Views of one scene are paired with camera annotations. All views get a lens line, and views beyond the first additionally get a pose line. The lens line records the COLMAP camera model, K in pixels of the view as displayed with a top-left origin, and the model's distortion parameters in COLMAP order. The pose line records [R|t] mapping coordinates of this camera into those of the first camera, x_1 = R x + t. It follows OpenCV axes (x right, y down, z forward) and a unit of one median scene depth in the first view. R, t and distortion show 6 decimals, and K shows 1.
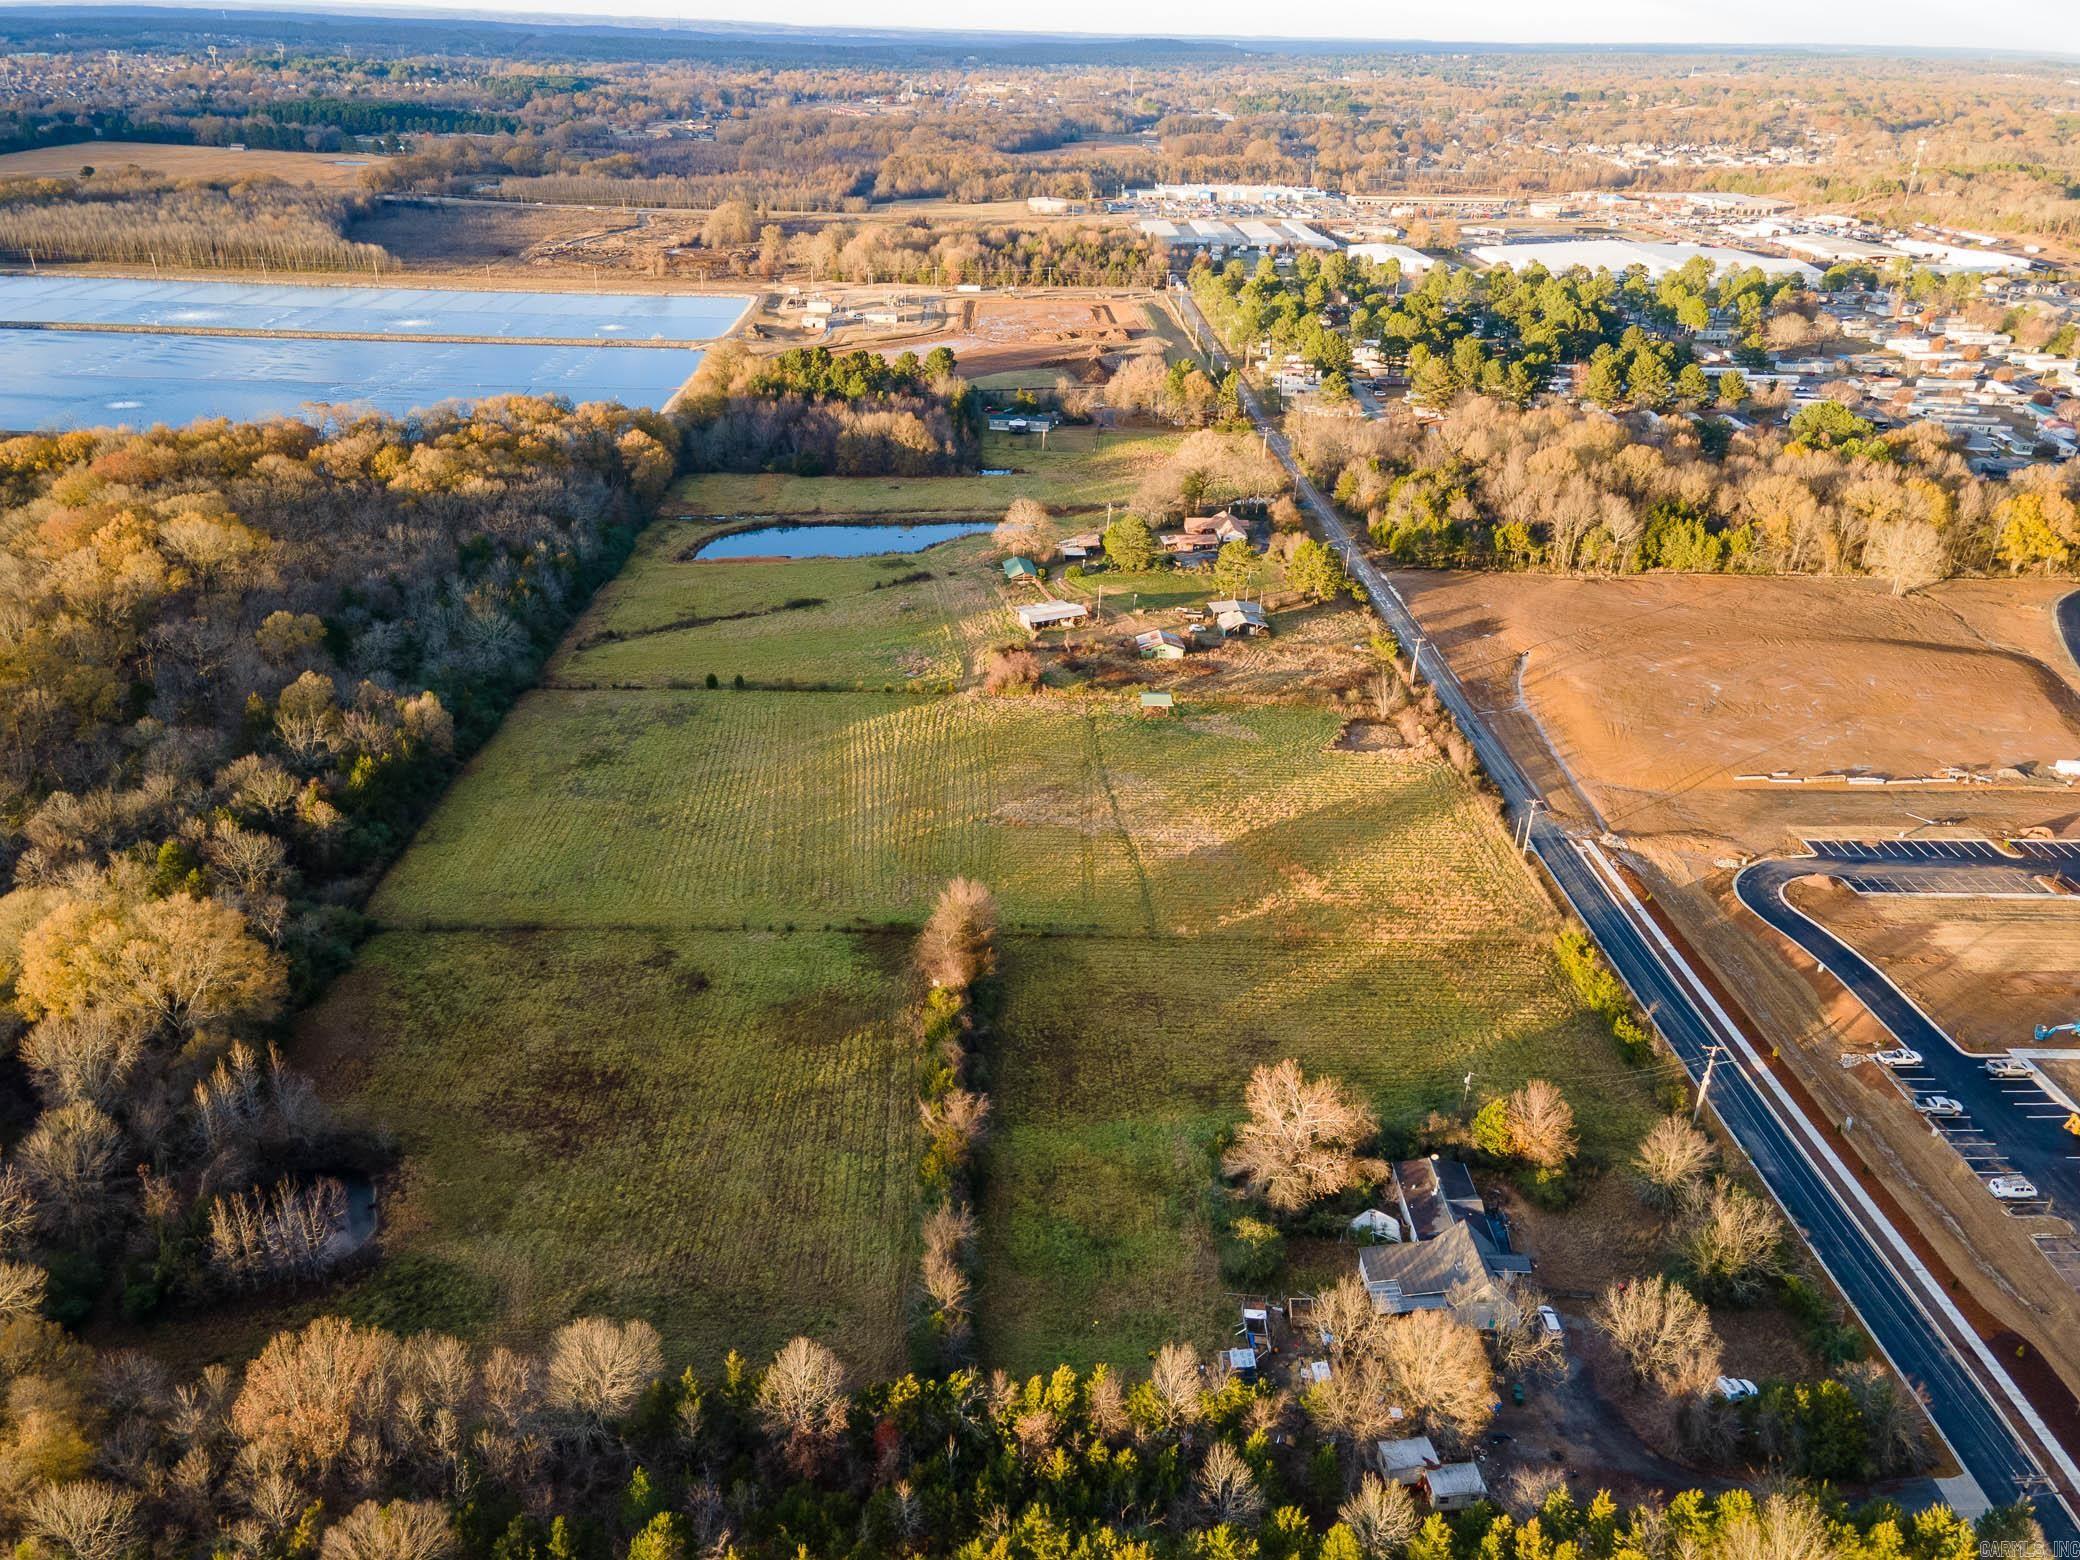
lens RADIAL K [[1515.5, 0, 1030.6], [0, 1515.5, 773.5], [0, 0, 1]] dist [0.039029, 0.019519]
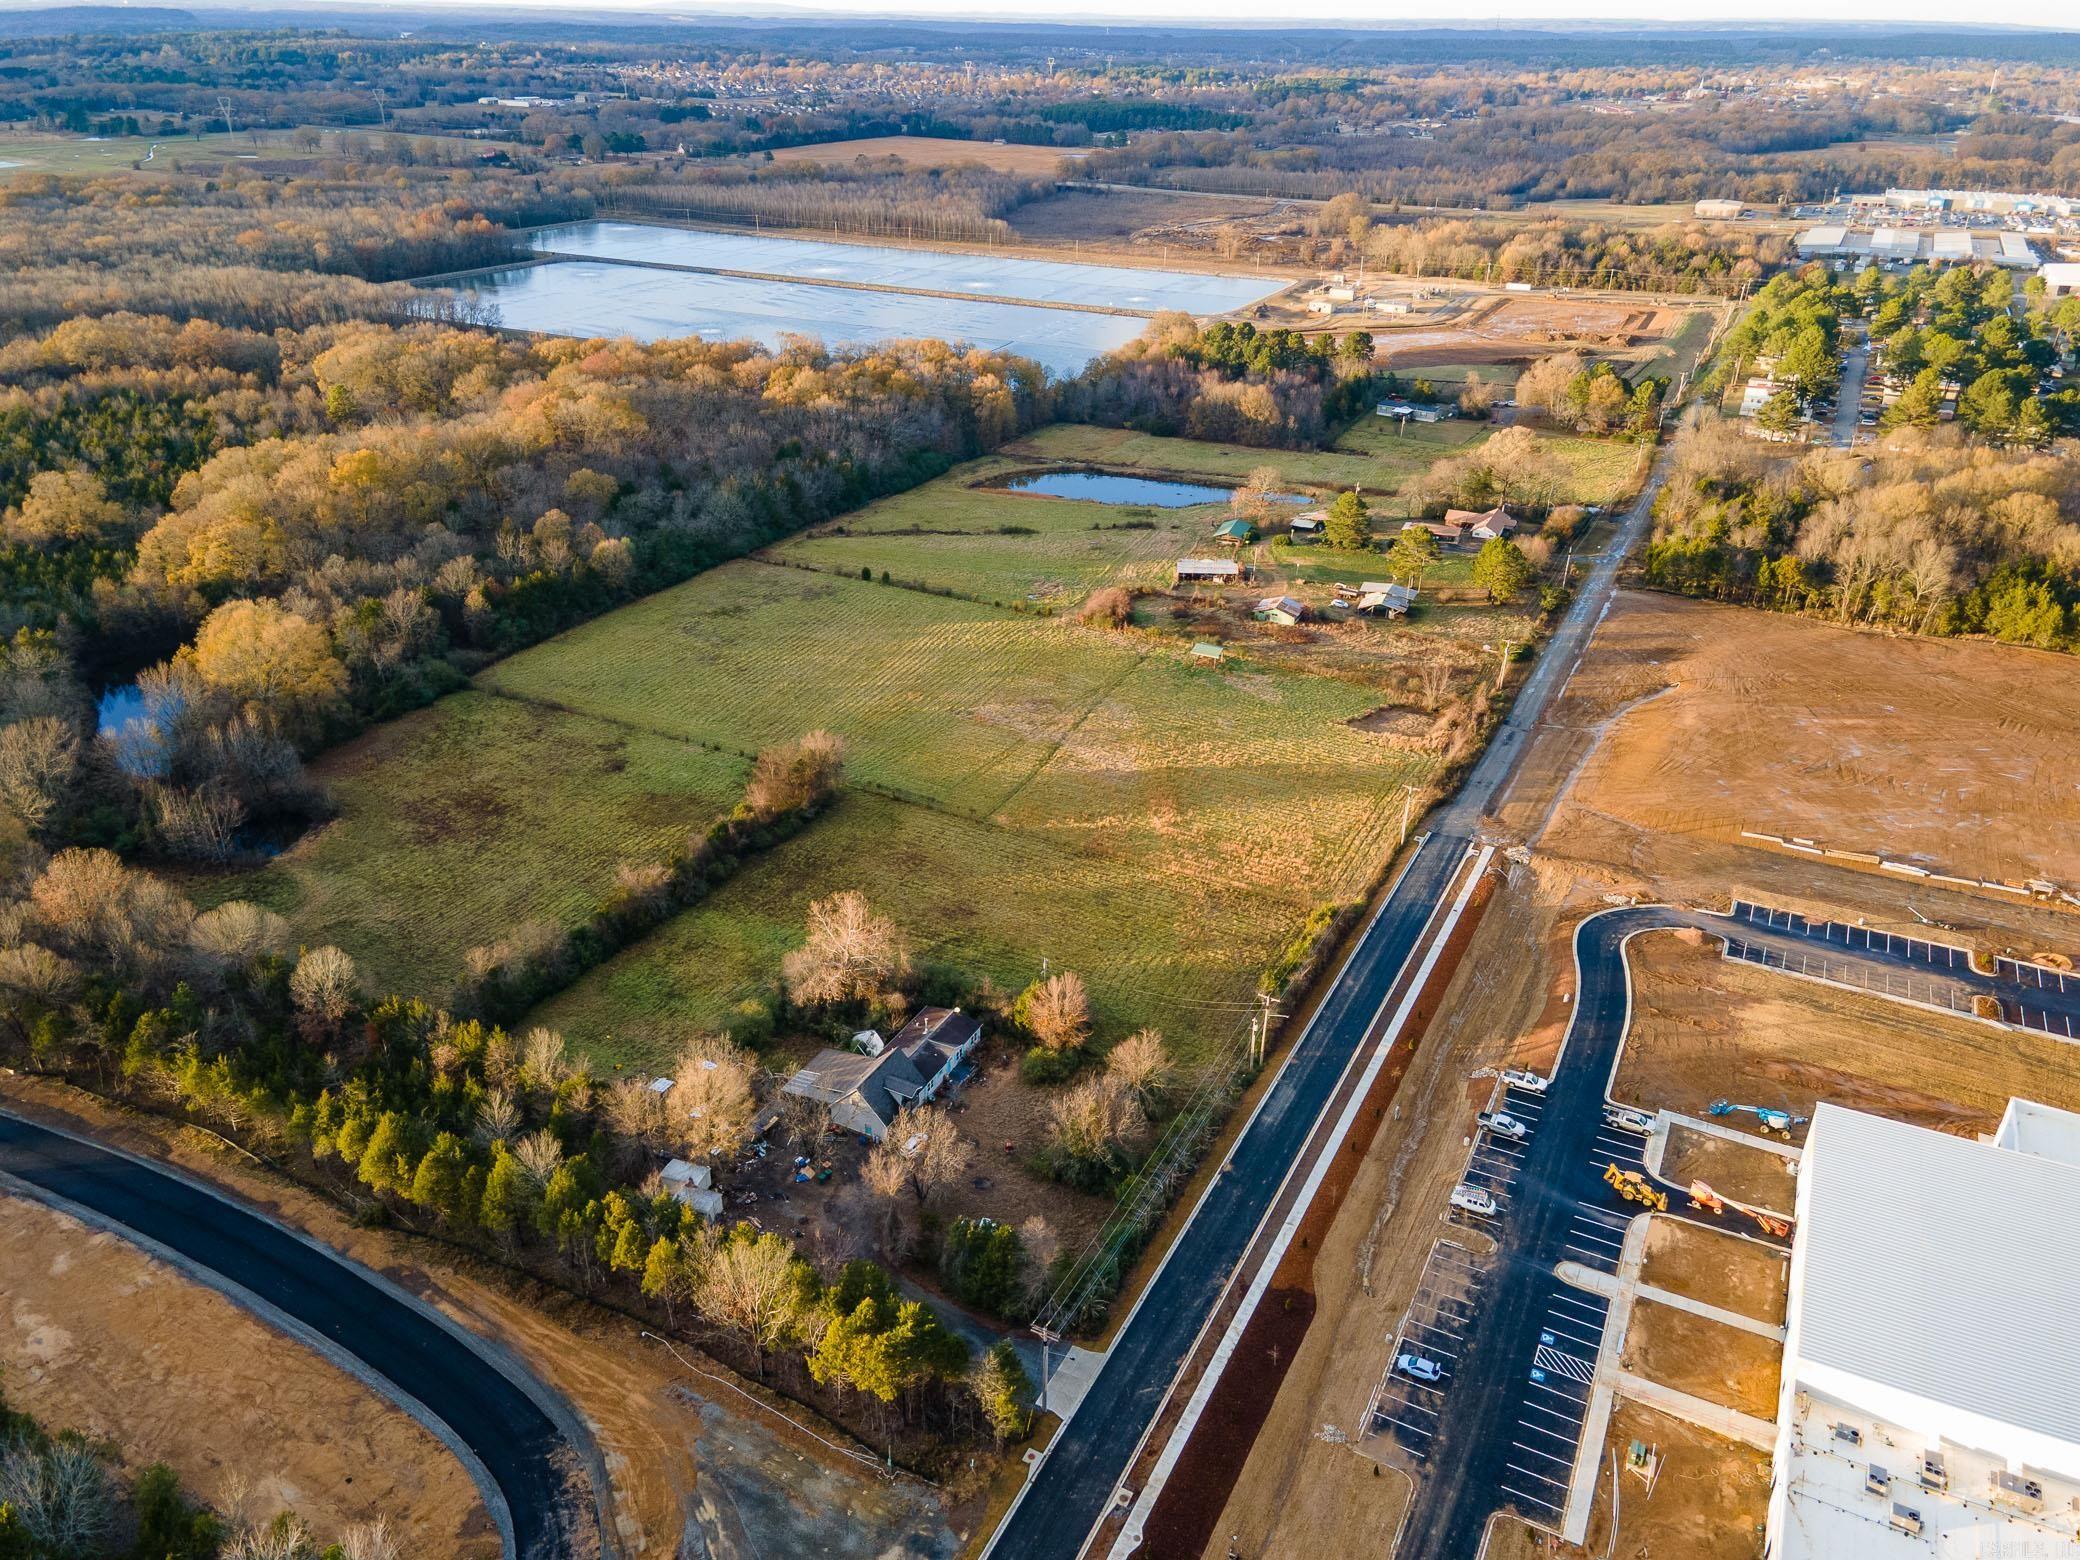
lens RADIAL K [[1515.5, 0, 1031.5], [0, 1515.5, 769.1], [0, 0, 1]] dist [0.039029, 0.019519]
pose [[0.880322, 0.200715, -0.429822, 0.350138], [-0.202558, 0.978369, 0.042011, 0.009734], [0.428957, 0.050080, 0.901936, 0.005987]]
